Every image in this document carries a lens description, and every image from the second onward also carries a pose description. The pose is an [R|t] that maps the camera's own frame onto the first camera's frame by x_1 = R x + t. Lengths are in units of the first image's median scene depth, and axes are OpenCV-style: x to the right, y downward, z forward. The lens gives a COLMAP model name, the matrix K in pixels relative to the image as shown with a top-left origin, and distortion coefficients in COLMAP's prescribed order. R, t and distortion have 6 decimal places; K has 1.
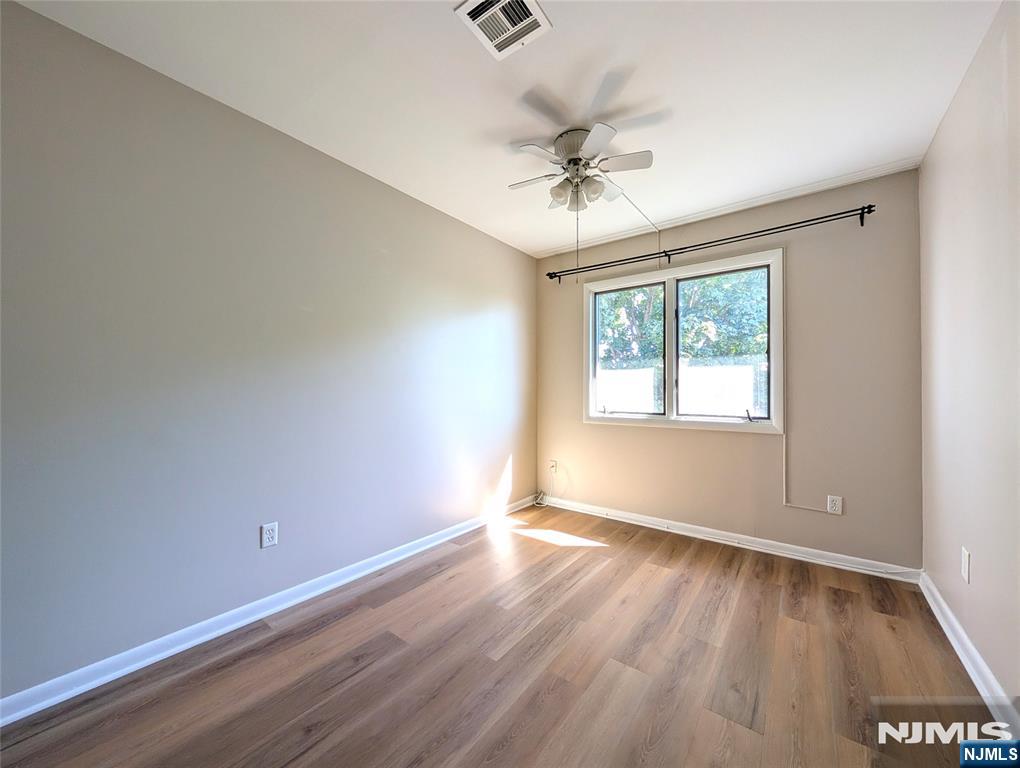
lens RADIAL K [[386.1, 0, 510.7], [0, 386.1, 387.9], [0, 0, 1]] dist [0.000071, 0.000149]
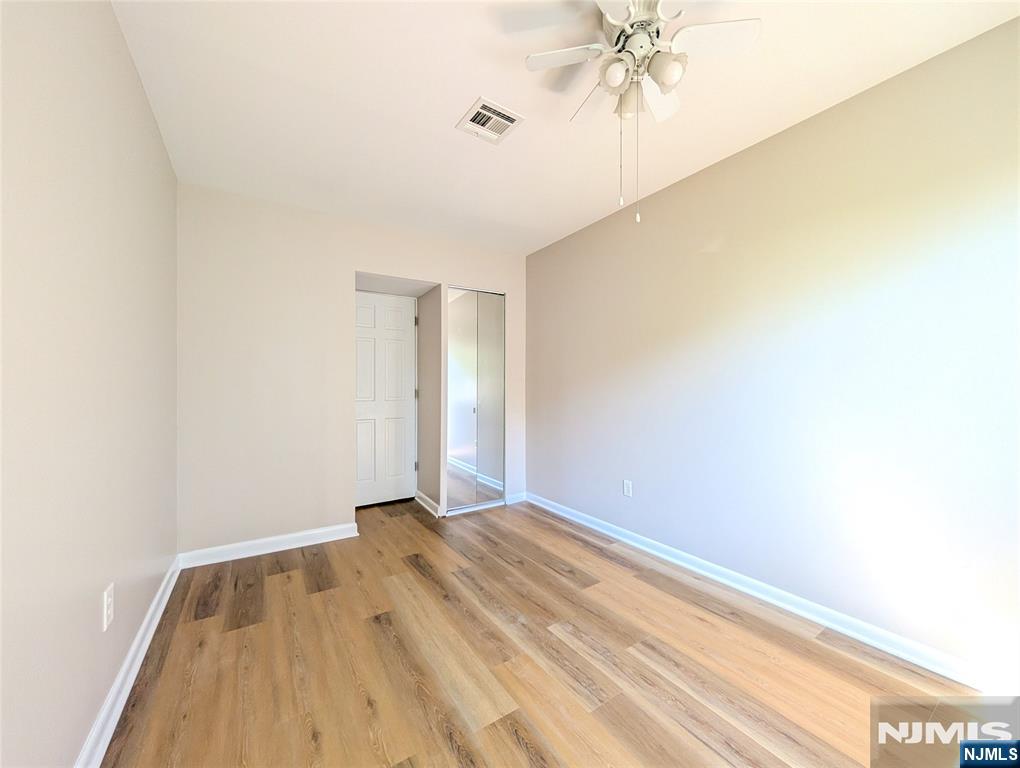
lens RADIAL K [[386.1, 0, 510.7], [0, 386.1, 387.9], [0, 0, 1]] dist [0.000071, 0.000149]
pose [[-0.326115, -0.000531, -0.945330, 1.059822], [0.003674, 0.999992, -0.001829, 0.005378], [0.945323, -0.004070, -0.326110, 1.261448]]
